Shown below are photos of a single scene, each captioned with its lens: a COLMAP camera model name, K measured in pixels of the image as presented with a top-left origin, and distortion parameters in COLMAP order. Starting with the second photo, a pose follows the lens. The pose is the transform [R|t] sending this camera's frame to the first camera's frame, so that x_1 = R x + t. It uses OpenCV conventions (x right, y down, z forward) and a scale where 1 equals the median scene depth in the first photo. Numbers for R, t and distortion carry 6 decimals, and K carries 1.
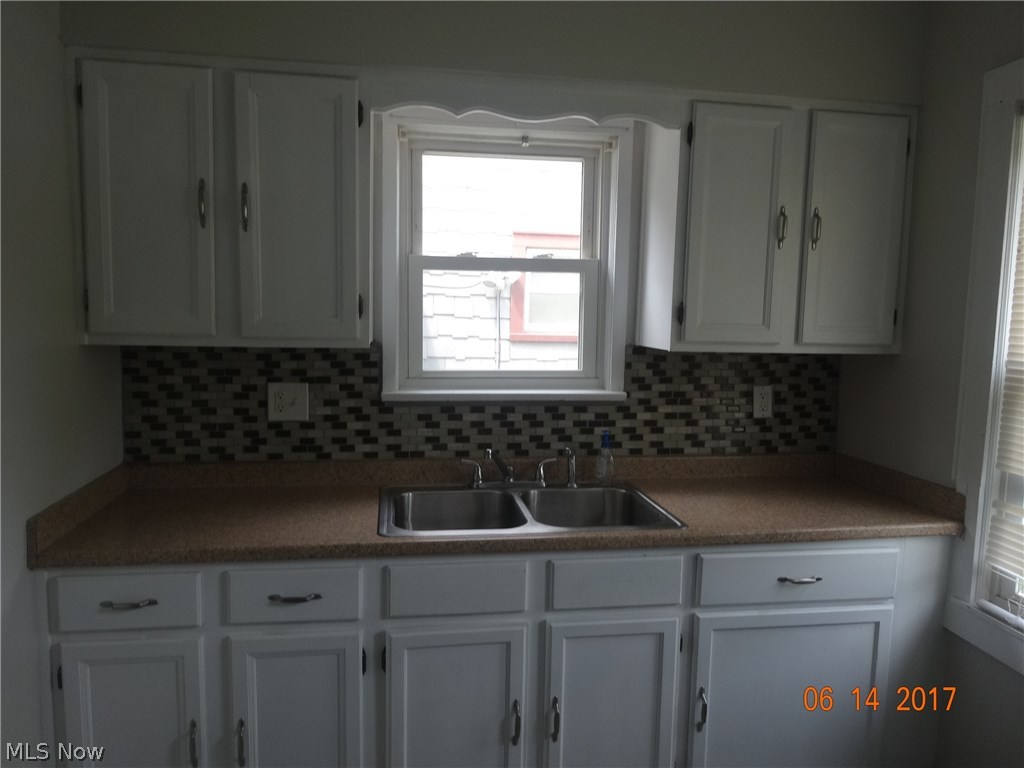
lens RADIAL K [[761.1, 0, 512.2], [0, 761.1, 385.6], [0, 0, 1]] dist [0.002489, -0.002151]
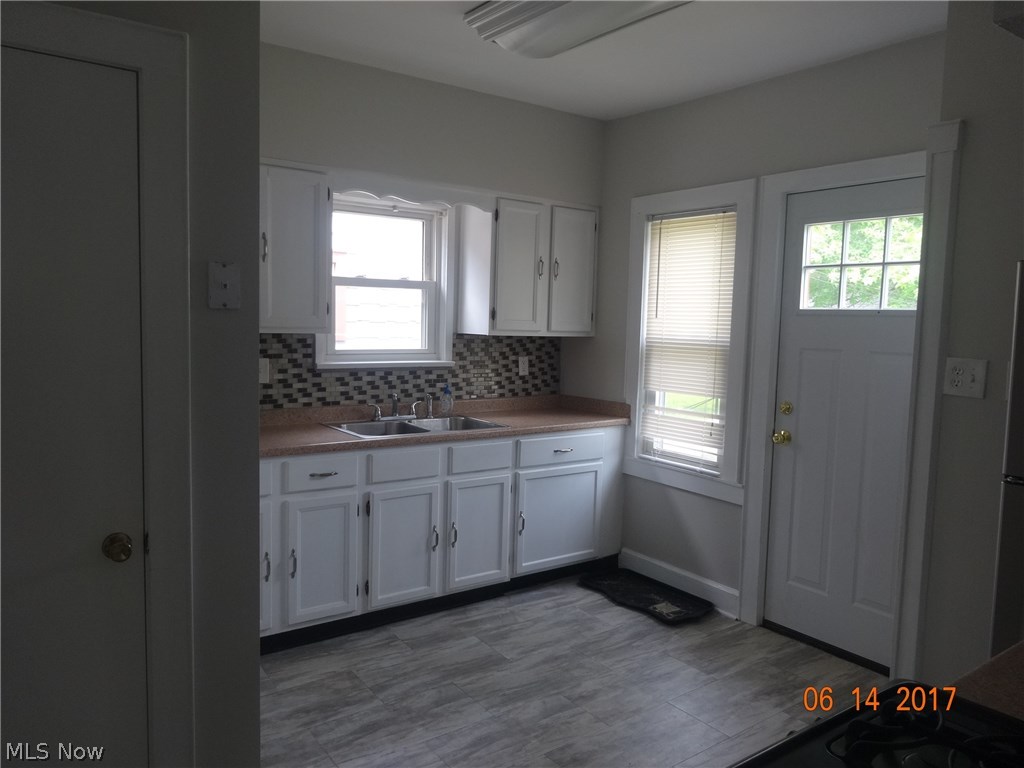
lens RADIAL K [[761.1, 0, 512.6], [0, 761.1, 389.2], [0, 0, 1]] dist [0.002489, -0.002151]
pose [[0.892036, -0.038533, 0.450318, -0.538723], [0.039774, 0.999186, 0.006710, 0.070085], [-0.450210, 0.011925, 0.892843, -0.603726]]
